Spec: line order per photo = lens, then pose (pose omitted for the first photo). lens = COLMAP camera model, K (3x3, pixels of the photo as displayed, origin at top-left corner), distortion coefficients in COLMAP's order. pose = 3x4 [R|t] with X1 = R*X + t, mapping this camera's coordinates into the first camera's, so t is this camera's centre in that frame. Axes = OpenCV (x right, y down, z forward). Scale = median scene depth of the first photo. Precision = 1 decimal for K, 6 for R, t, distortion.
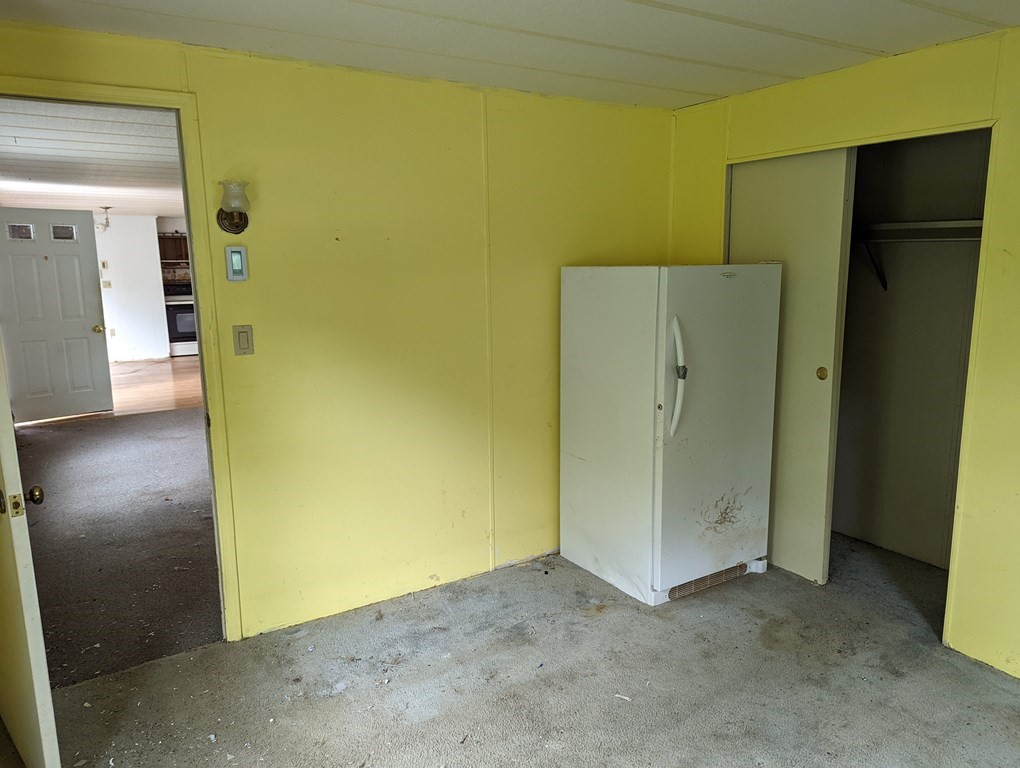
lens RADIAL K [[718.9, 0, 512.0], [0, 718.9, 384.9], [0, 0, 1]] dist [0.067843, -0.053152]
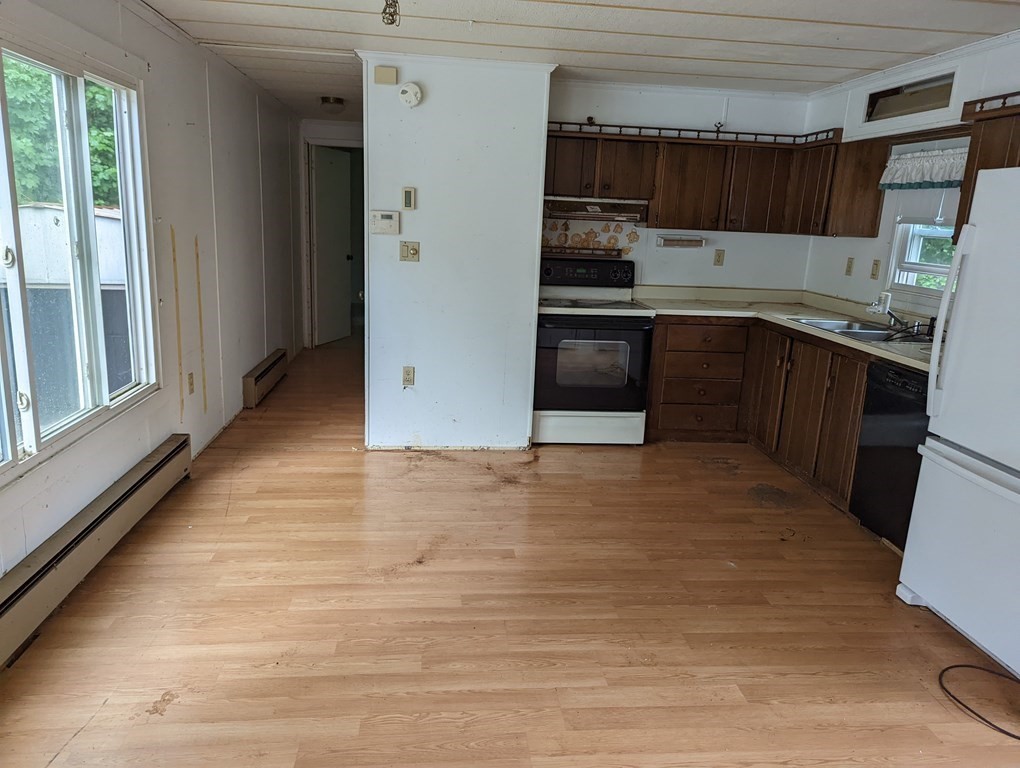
lens RADIAL K [[718.9, 0, 513.7], [0, 718.9, 377.9], [0, 0, 1]] dist [0.067843, -0.053152]
pose [[0.899465, 0.148626, -0.410942, -0.326388], [-0.132471, 0.988872, 0.067696, -0.099825], [0.416431, -0.006453, 0.909145, 0.650040]]
